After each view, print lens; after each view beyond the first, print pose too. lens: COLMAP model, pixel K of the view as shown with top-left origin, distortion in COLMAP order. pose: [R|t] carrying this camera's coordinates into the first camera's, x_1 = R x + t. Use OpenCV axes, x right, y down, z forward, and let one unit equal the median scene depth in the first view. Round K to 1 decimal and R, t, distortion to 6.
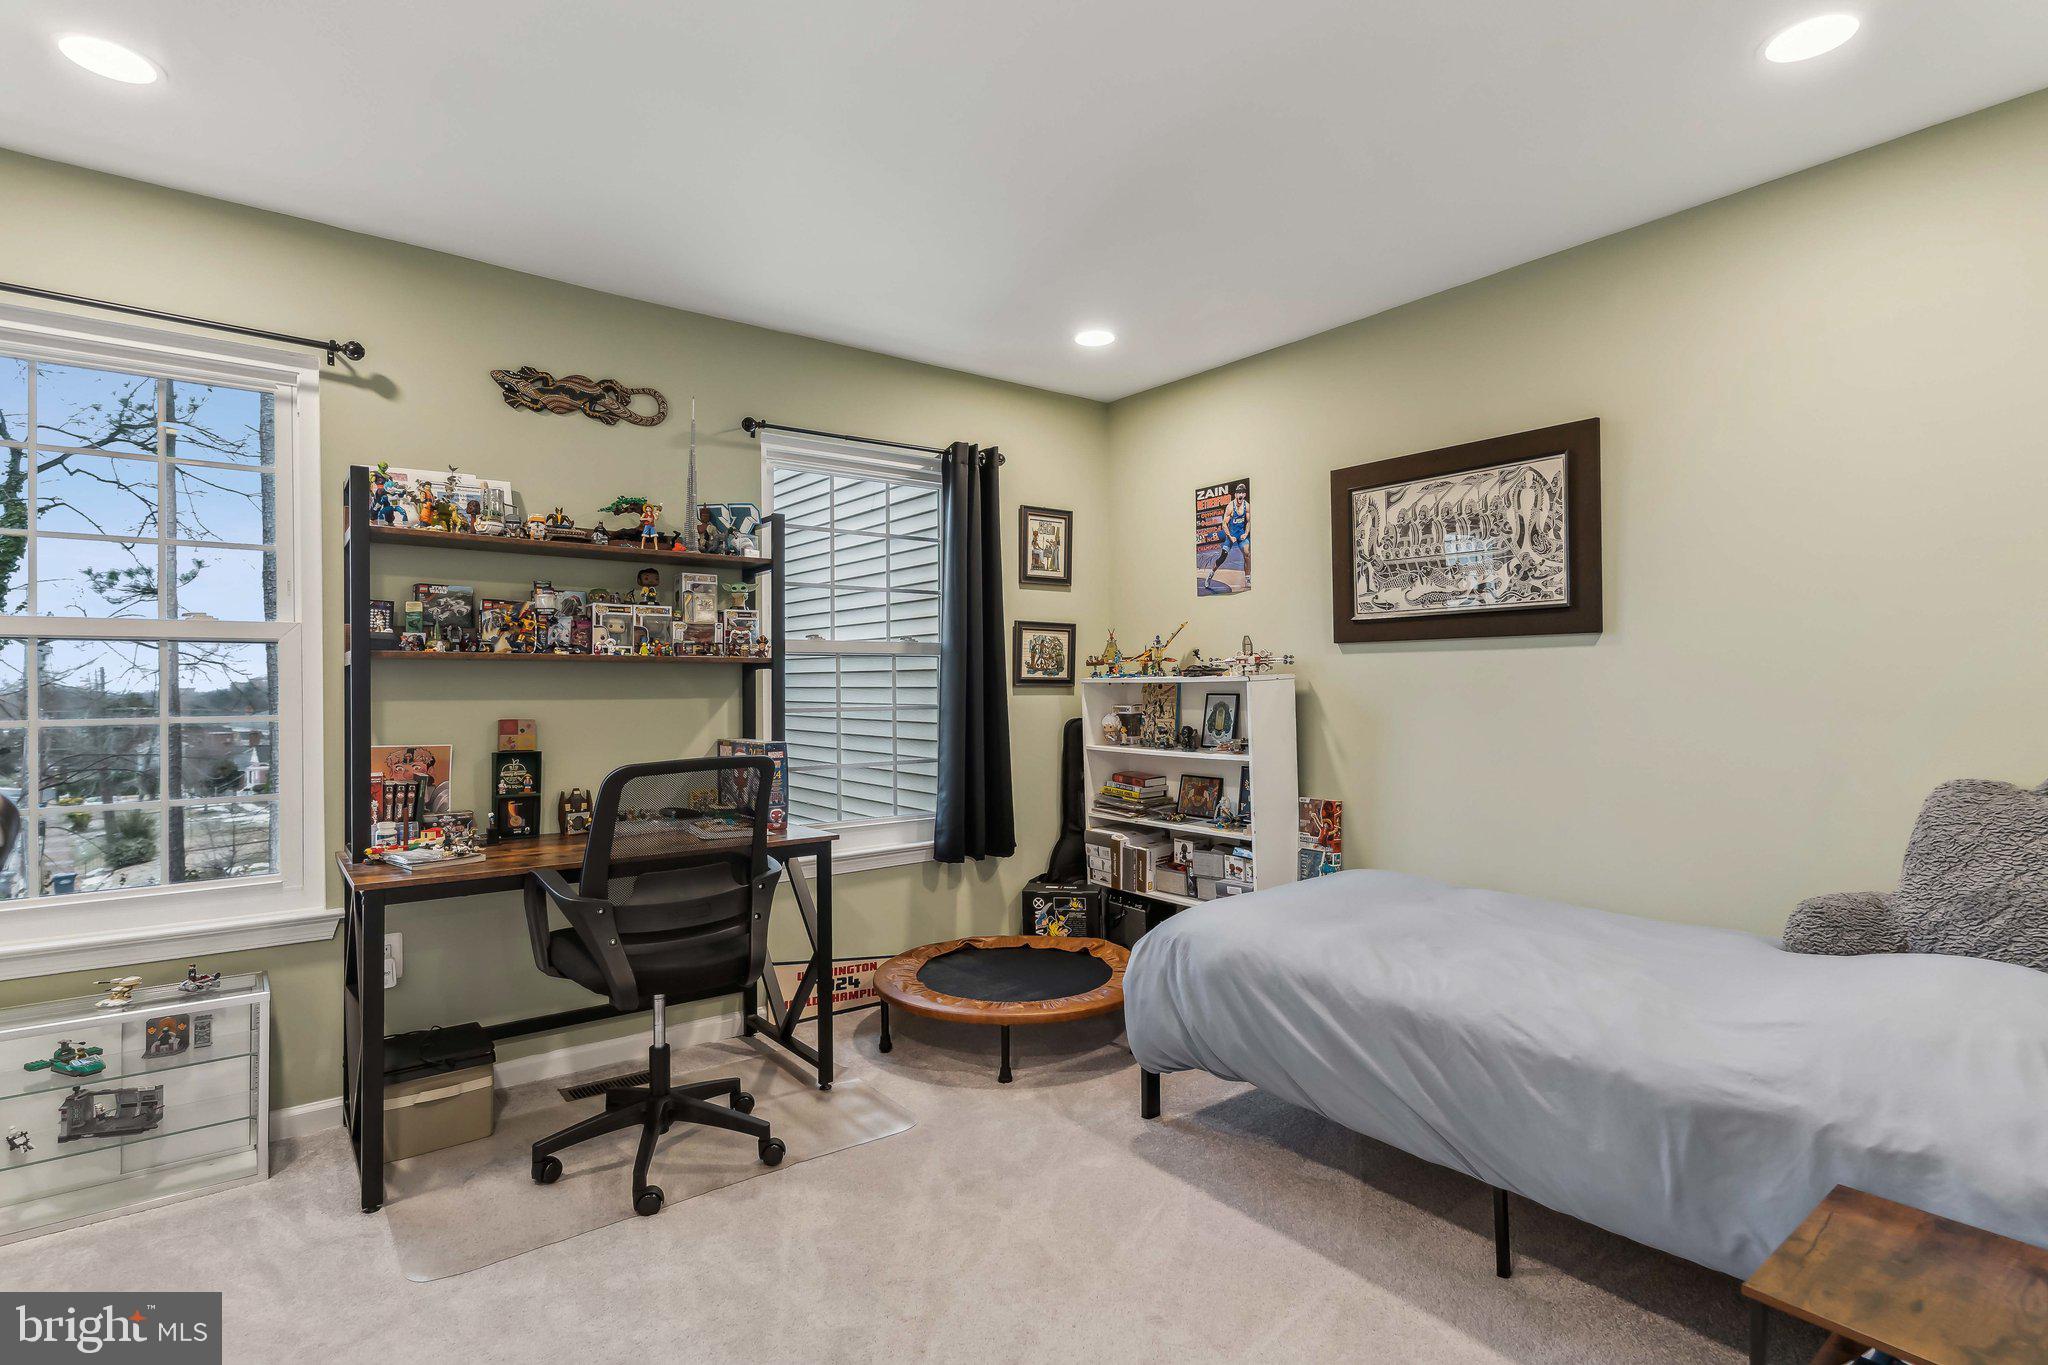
lens RADIAL K [[989.4, 0, 1033.9], [0, 989.4, 673.4], [0, 0, 1]] dist [0.004192, 0.000077]
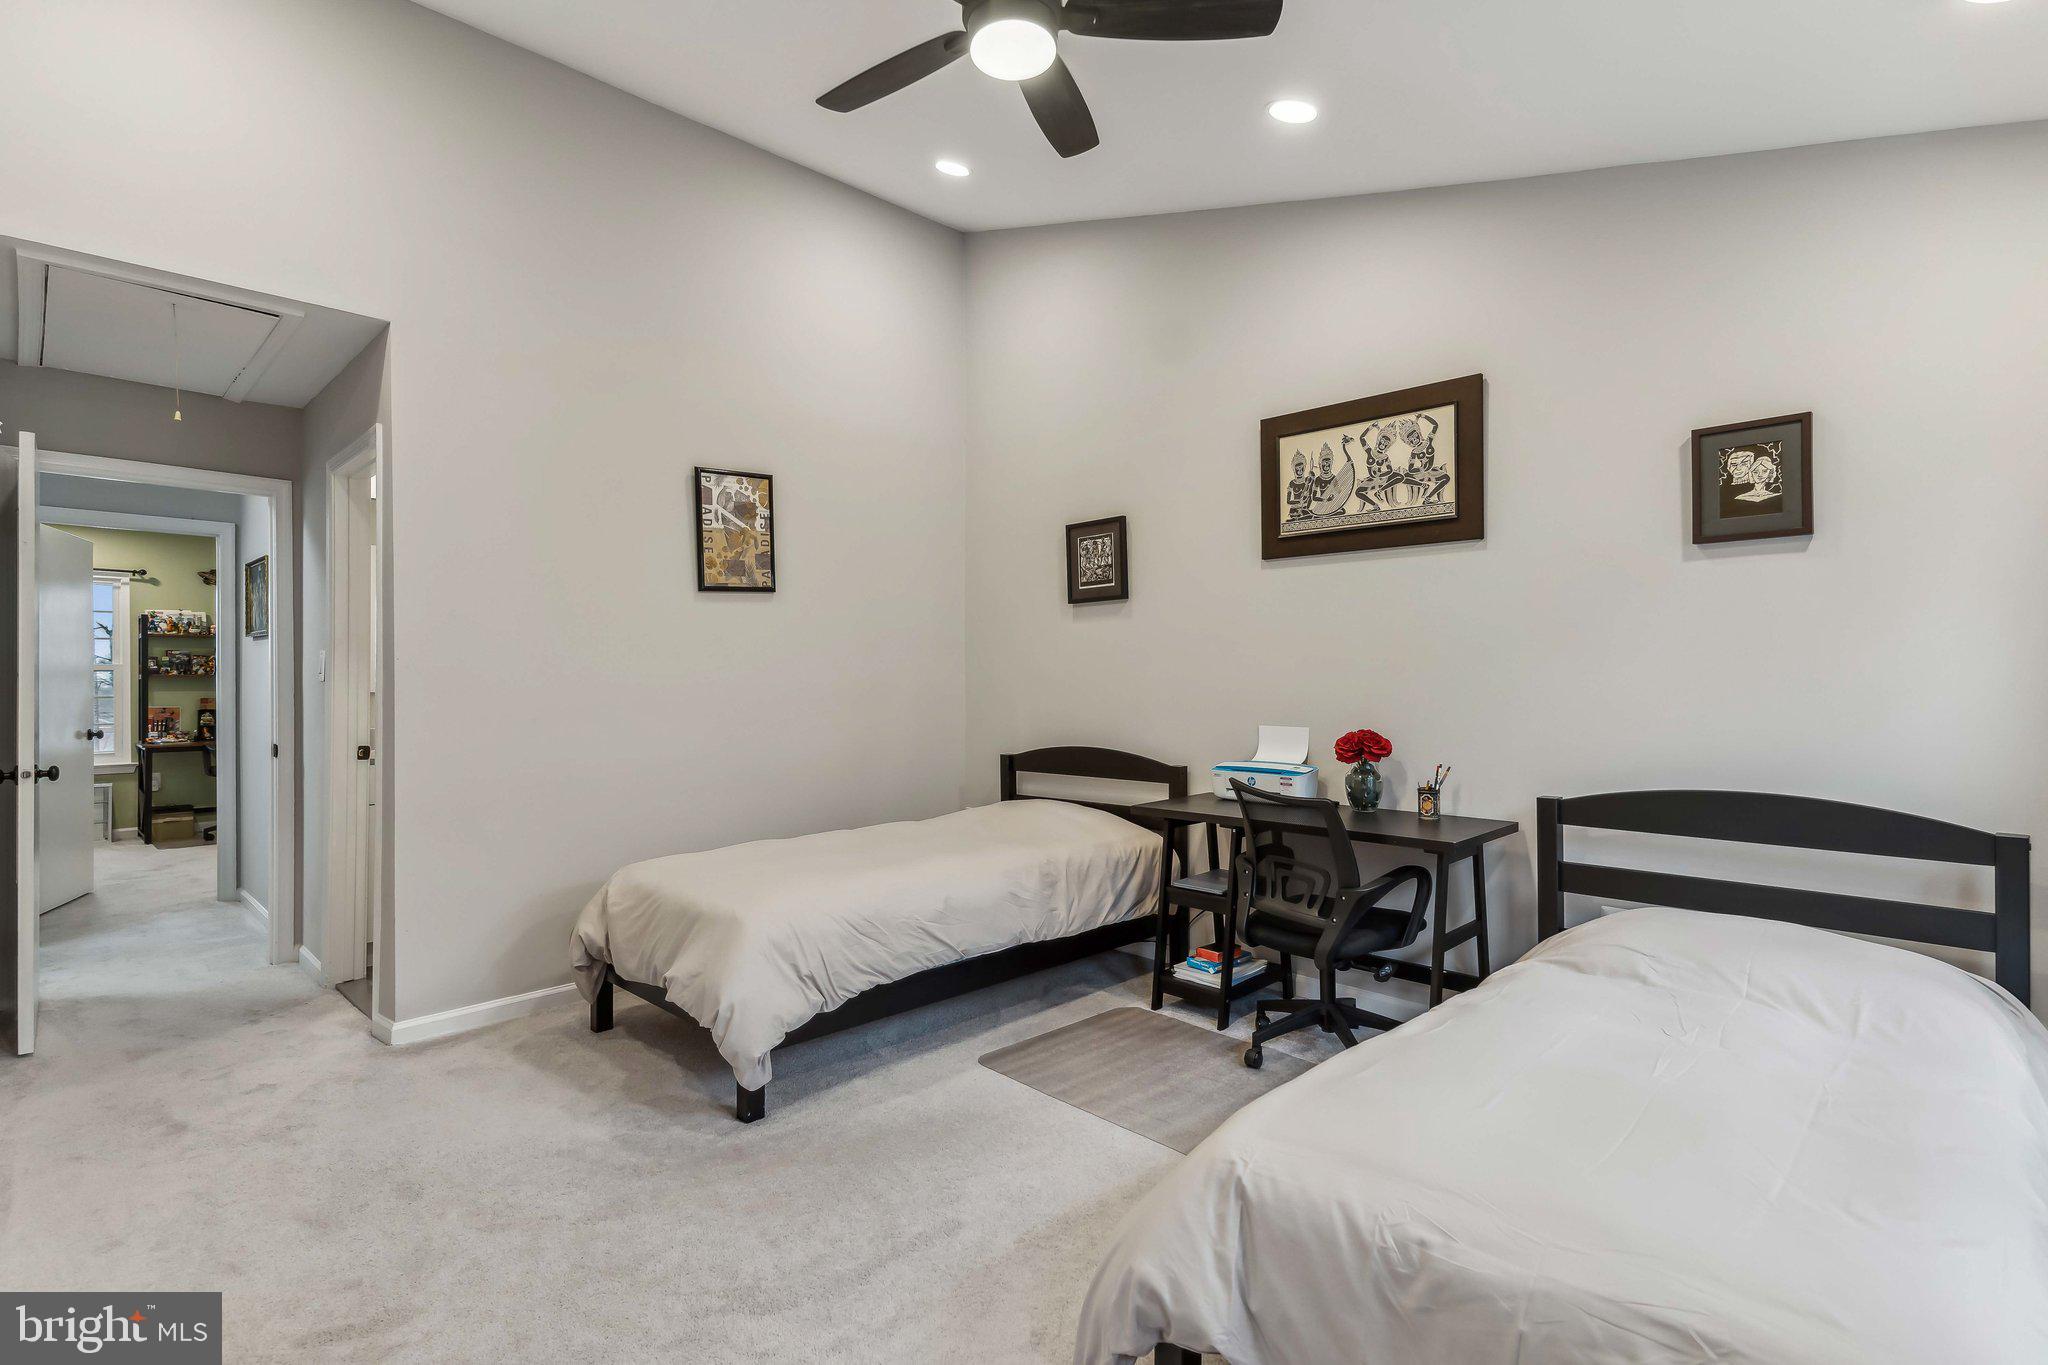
lens RADIAL K [[992.7, 0, 1029.1], [0, 992.7, 674.7], [0, 0, 1]] dist [0.013379, 0.000224]
pose [[0.992409, 0.003378, 0.122936, 1.545849], [-0.003606, 0.999992, 0.001633, -0.034635], [-0.122930, -0.002064, 0.992413, -2.256928]]
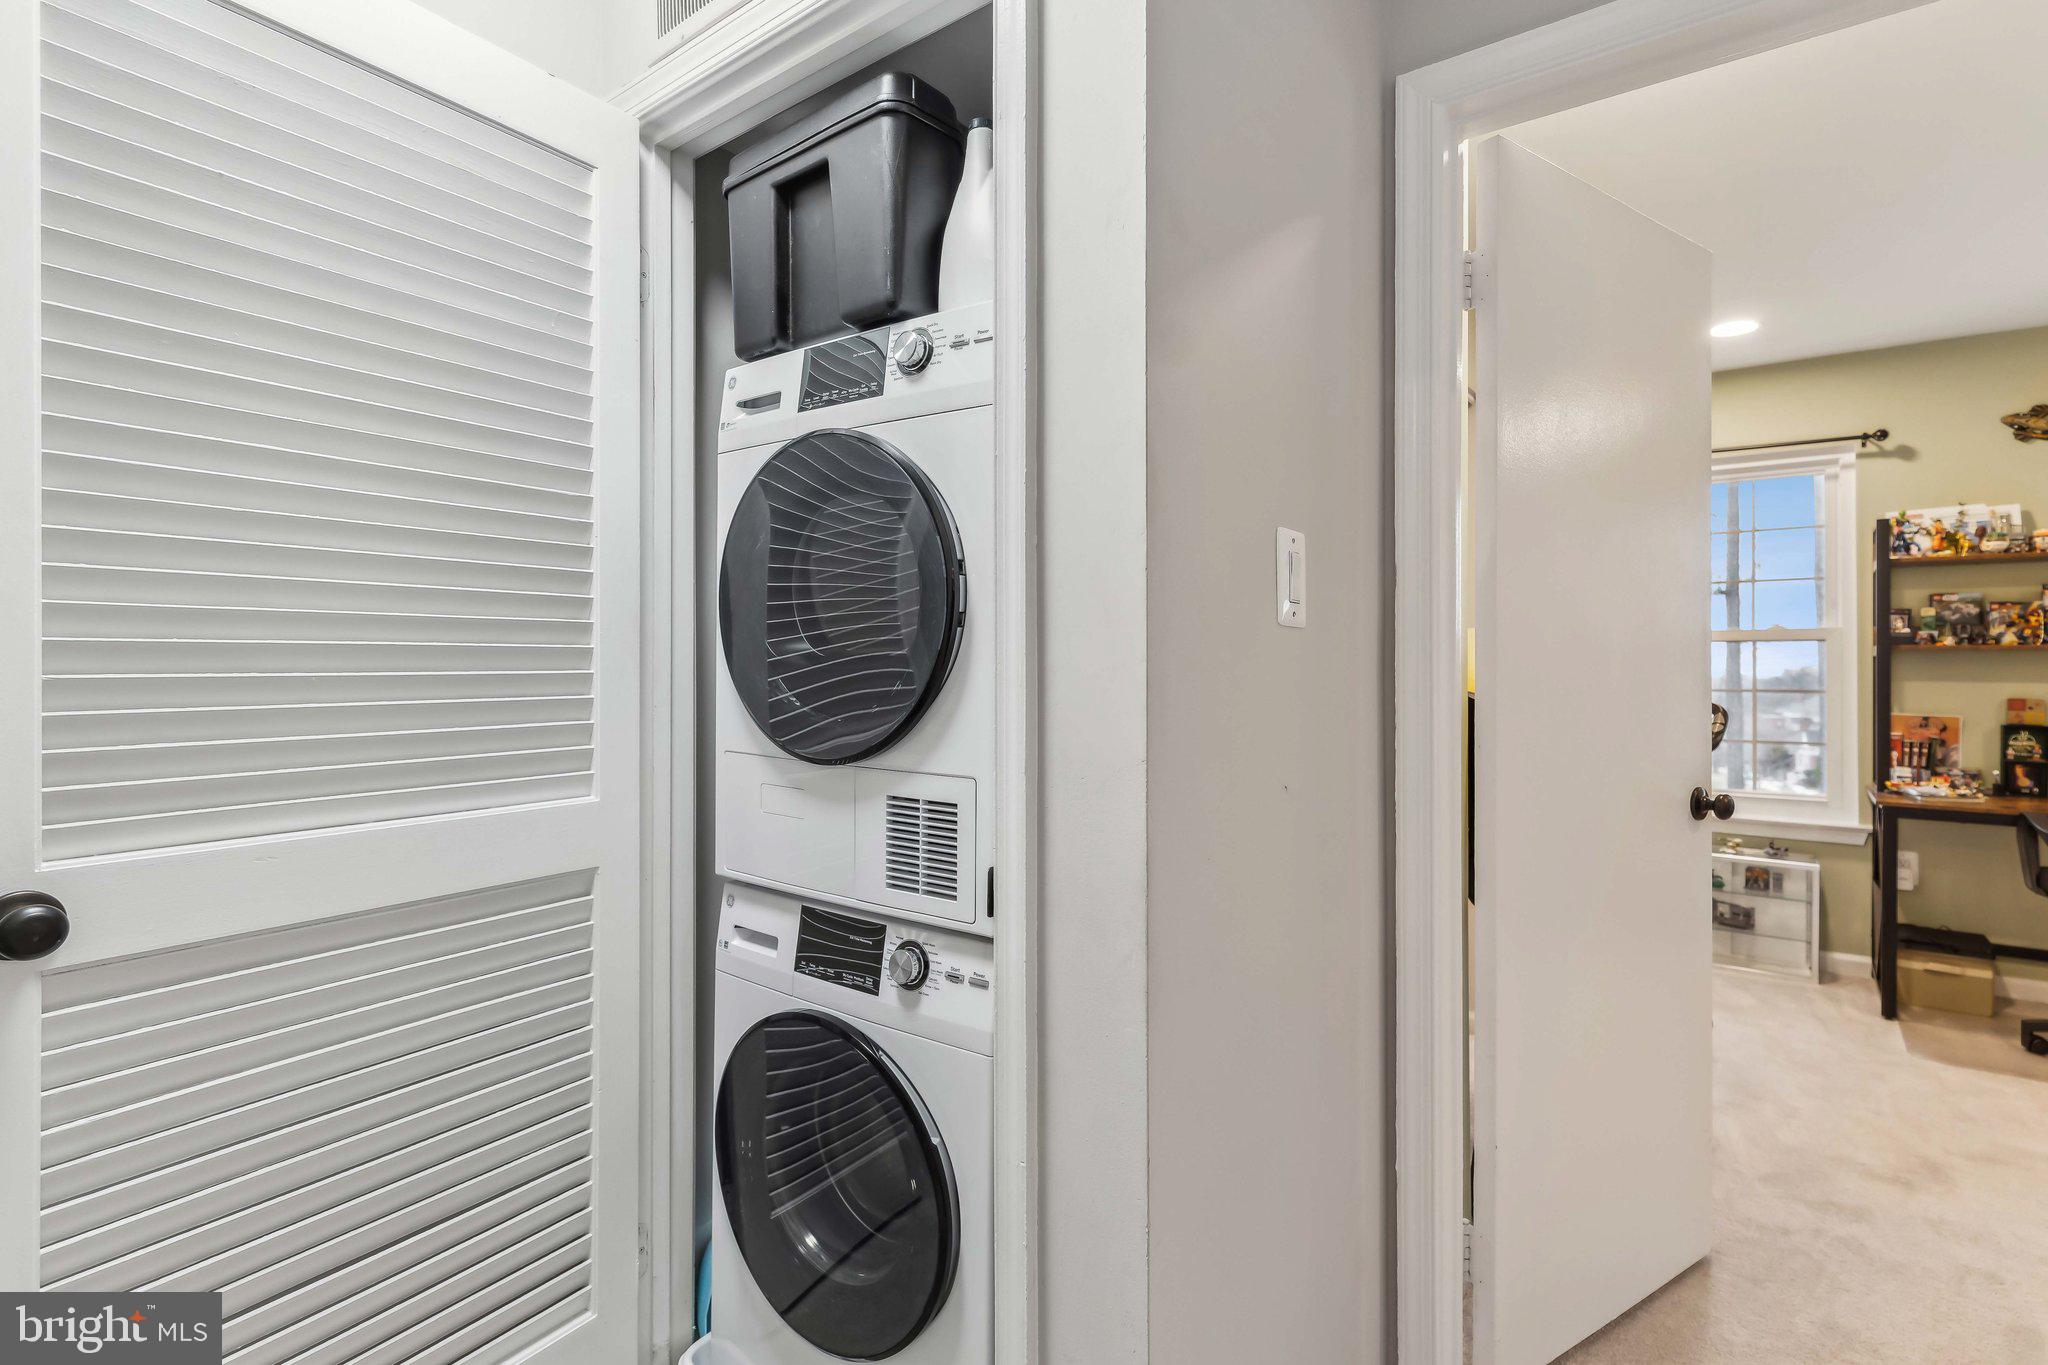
lens RADIAL K [[989.4, 0, 1033.9], [0, 989.4, 673.4], [0, 0, 1]] dist [0.004192, 0.000077]
pose [[0.242150, 0.007447, -0.970210, 0.400383], [0.003590, 0.999957, 0.008571, 0.000732], [0.970232, -0.005559, 0.242113, -0.520636]]
